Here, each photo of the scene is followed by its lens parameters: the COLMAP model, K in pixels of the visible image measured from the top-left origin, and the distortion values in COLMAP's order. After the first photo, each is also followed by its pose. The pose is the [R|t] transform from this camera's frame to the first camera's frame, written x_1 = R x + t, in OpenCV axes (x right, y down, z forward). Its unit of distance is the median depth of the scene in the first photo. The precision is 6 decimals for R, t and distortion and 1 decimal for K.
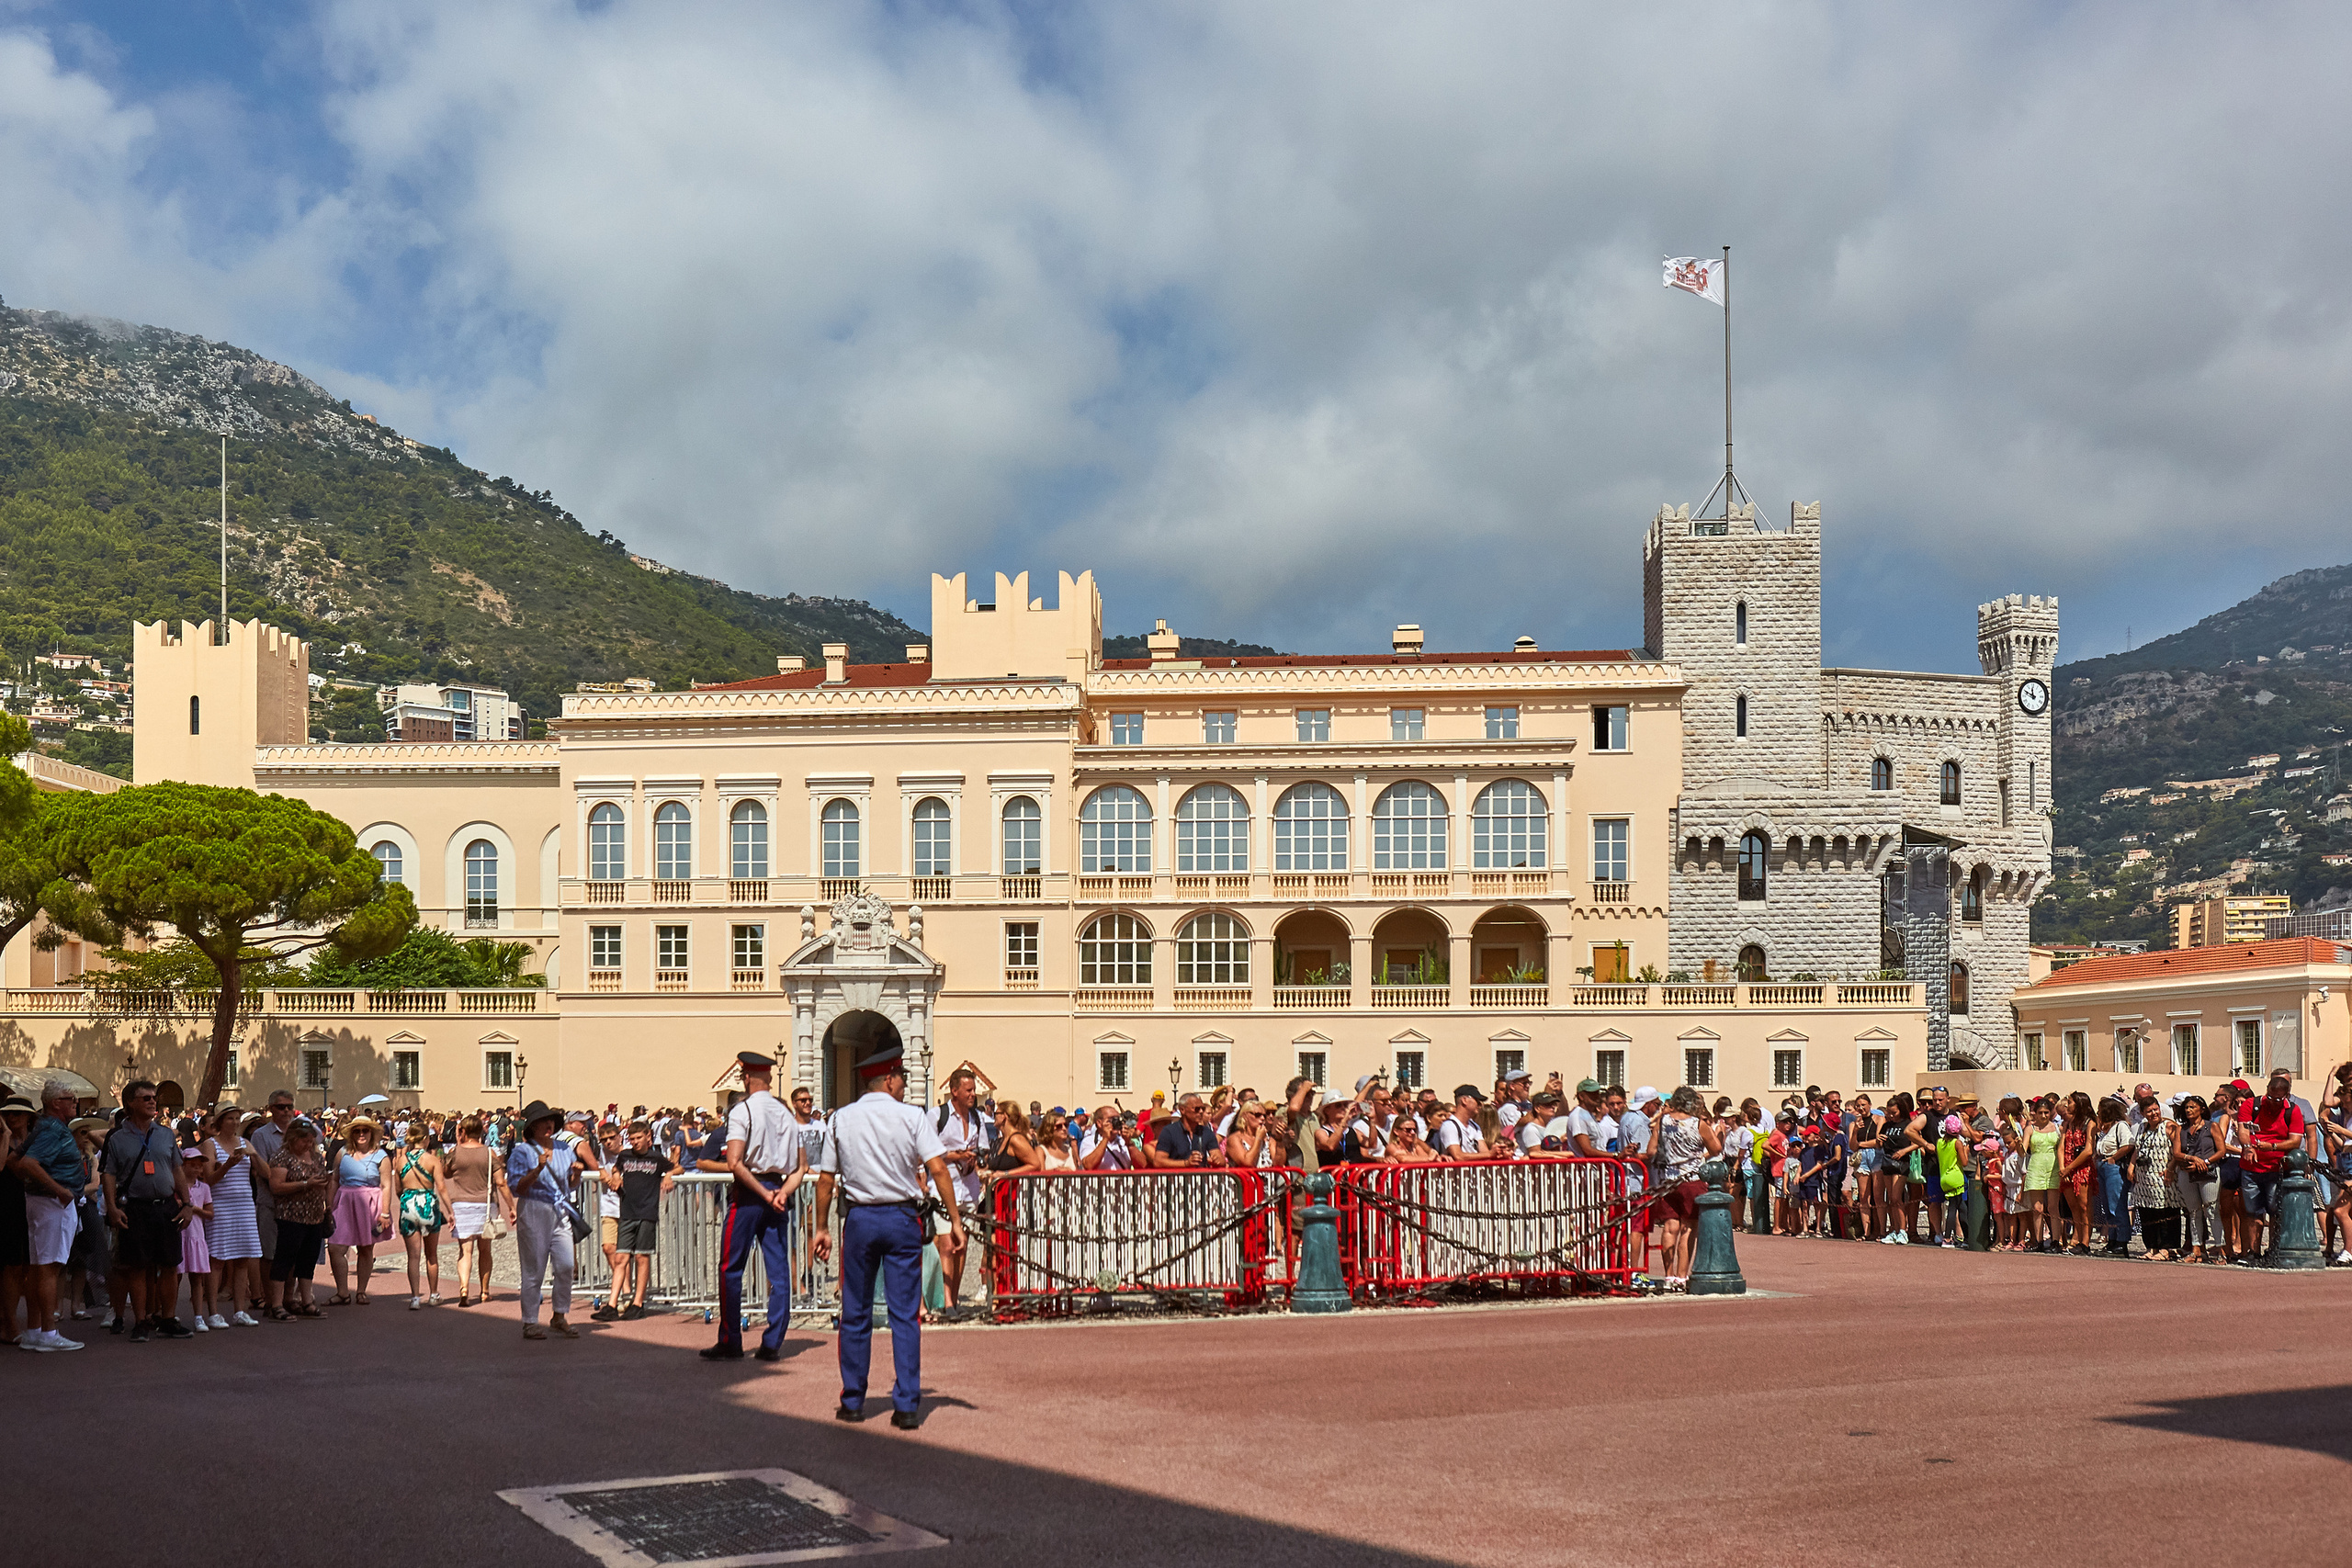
lens RADIAL K [[2207.8, 0, 1180.8], [0, 2207.8, 1193.8], [0, 0, 1]] dist [-0.027569, -0.026920]
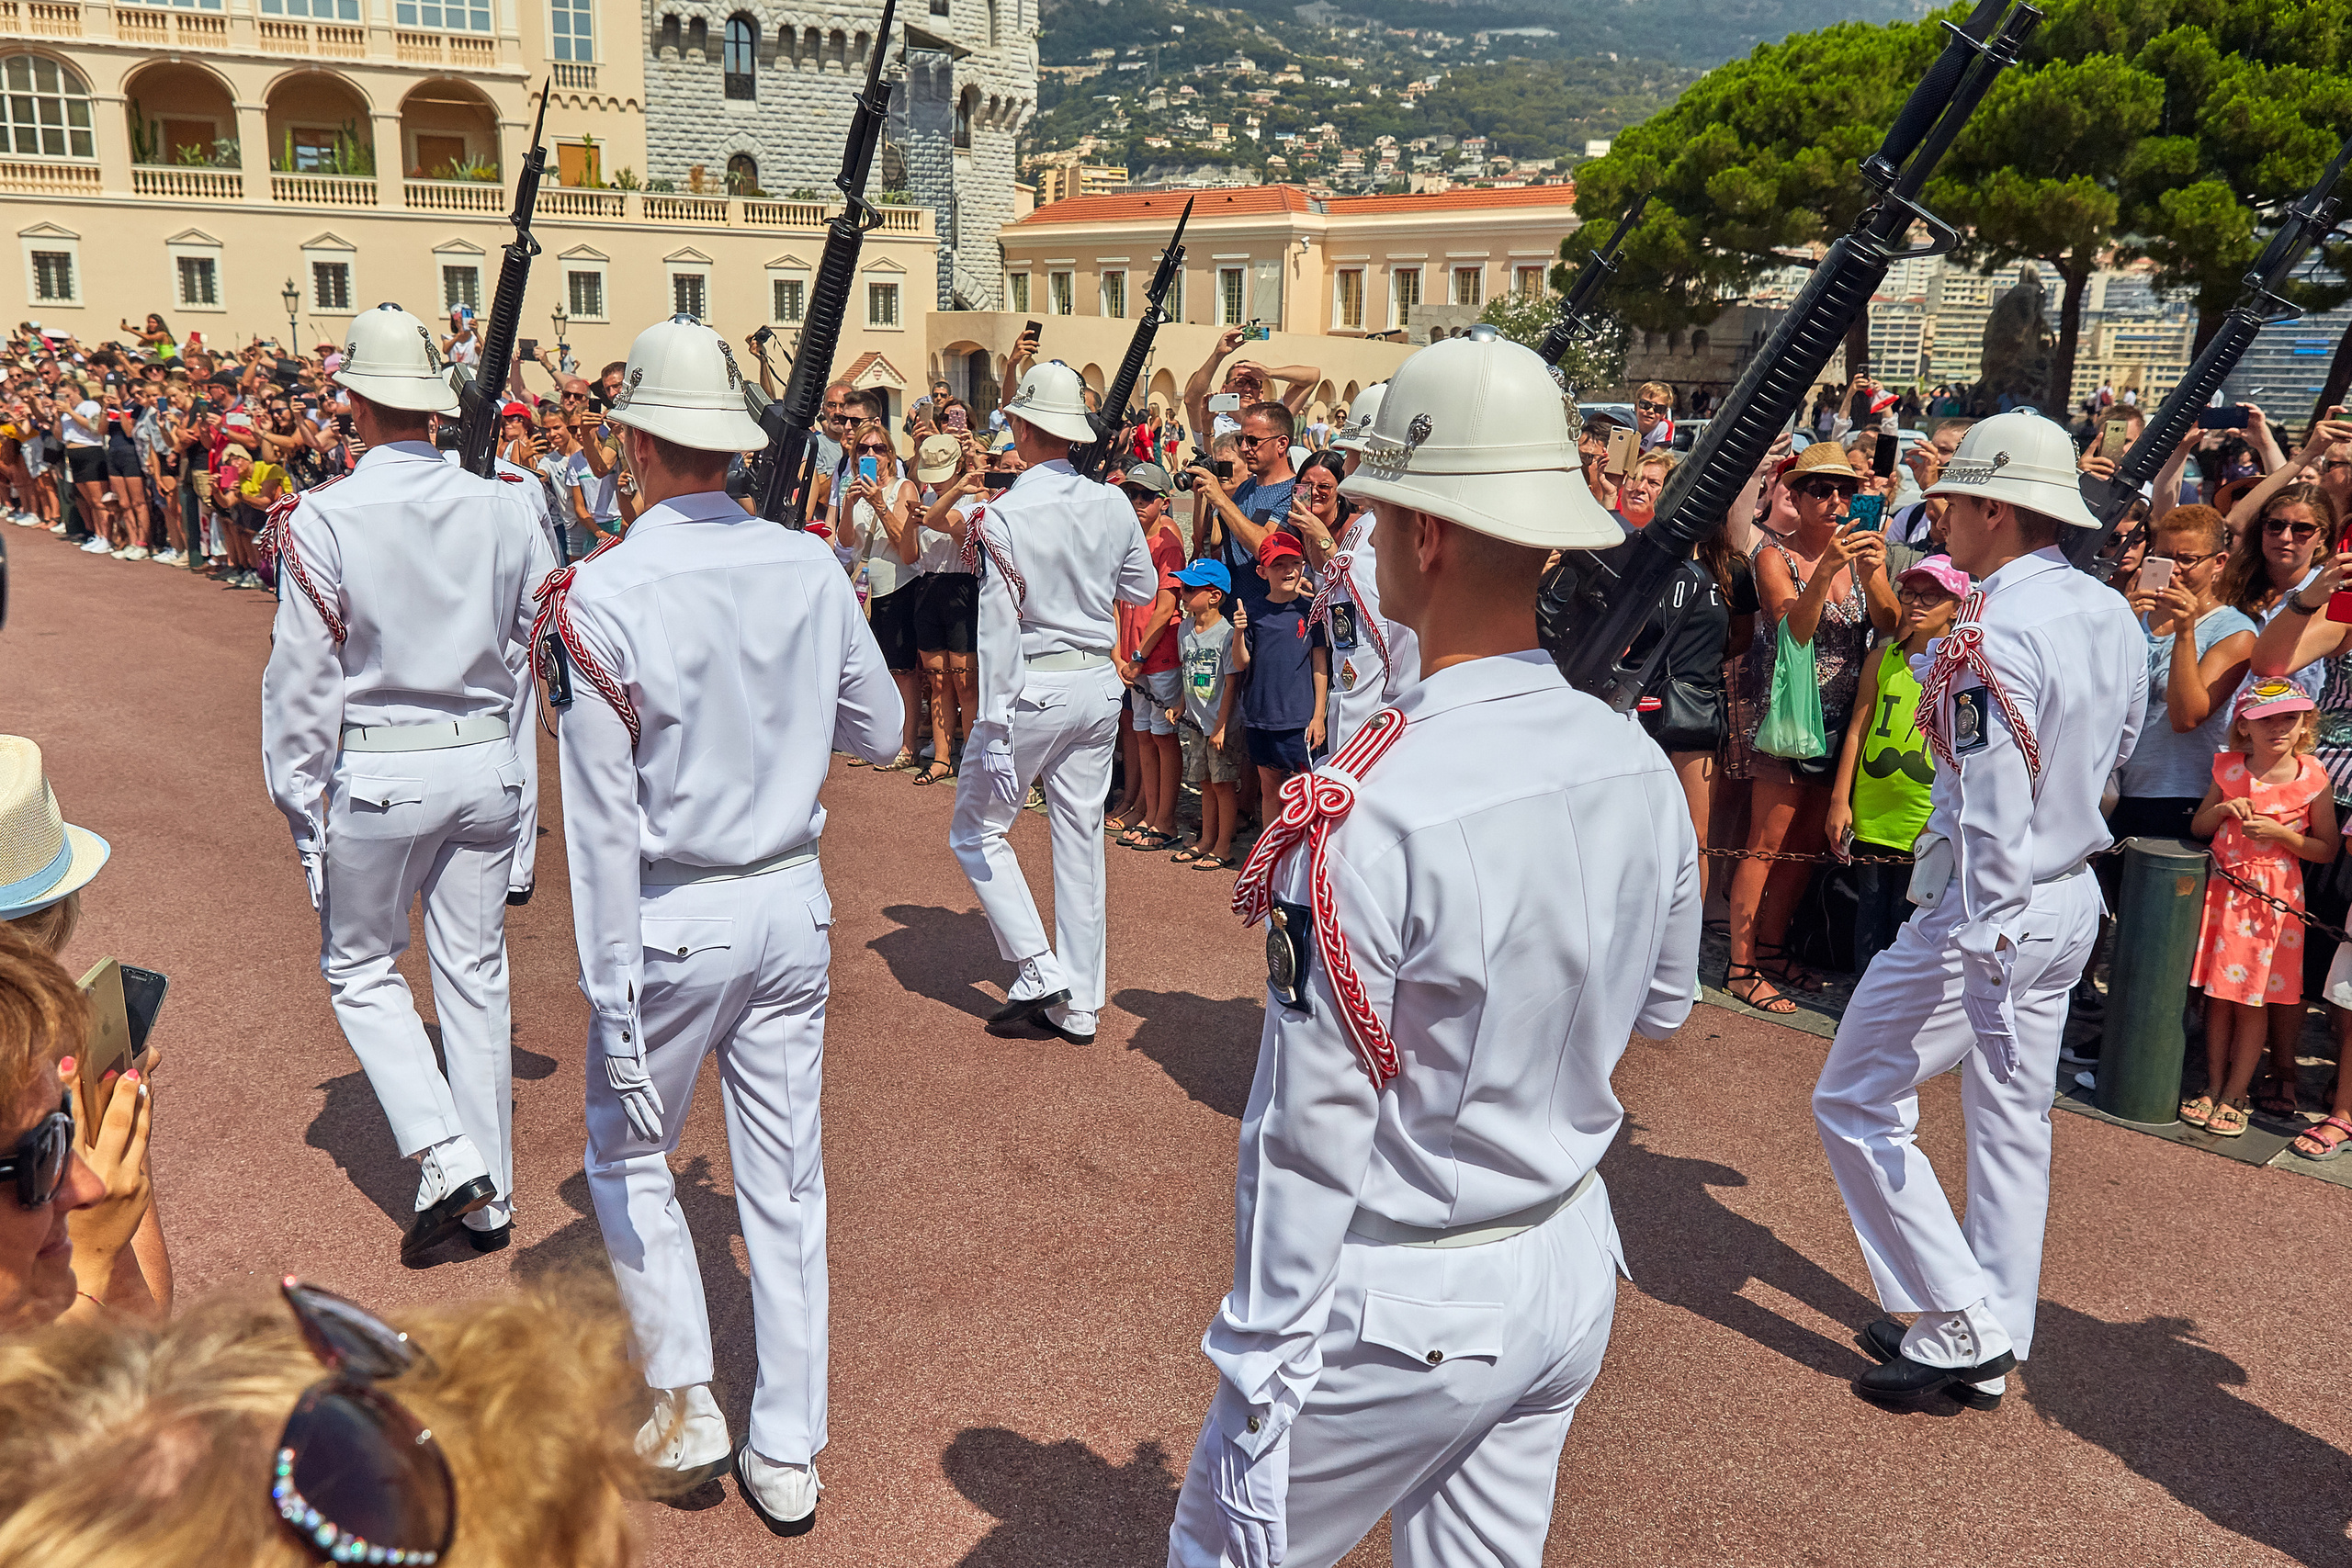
lens RADIAL K [[1810.2, 0, 1098.1], [0, 1810.2, 833.8], [0, 0, 1]] dist [-0.003395, -0.007145]
pose [[0.894724, -0.090404, 0.437375, 0.045898], [-0.013207, 0.973515, 0.228239, -0.015144], [-0.446425, -0.209987, 0.869833, 0.250726]]
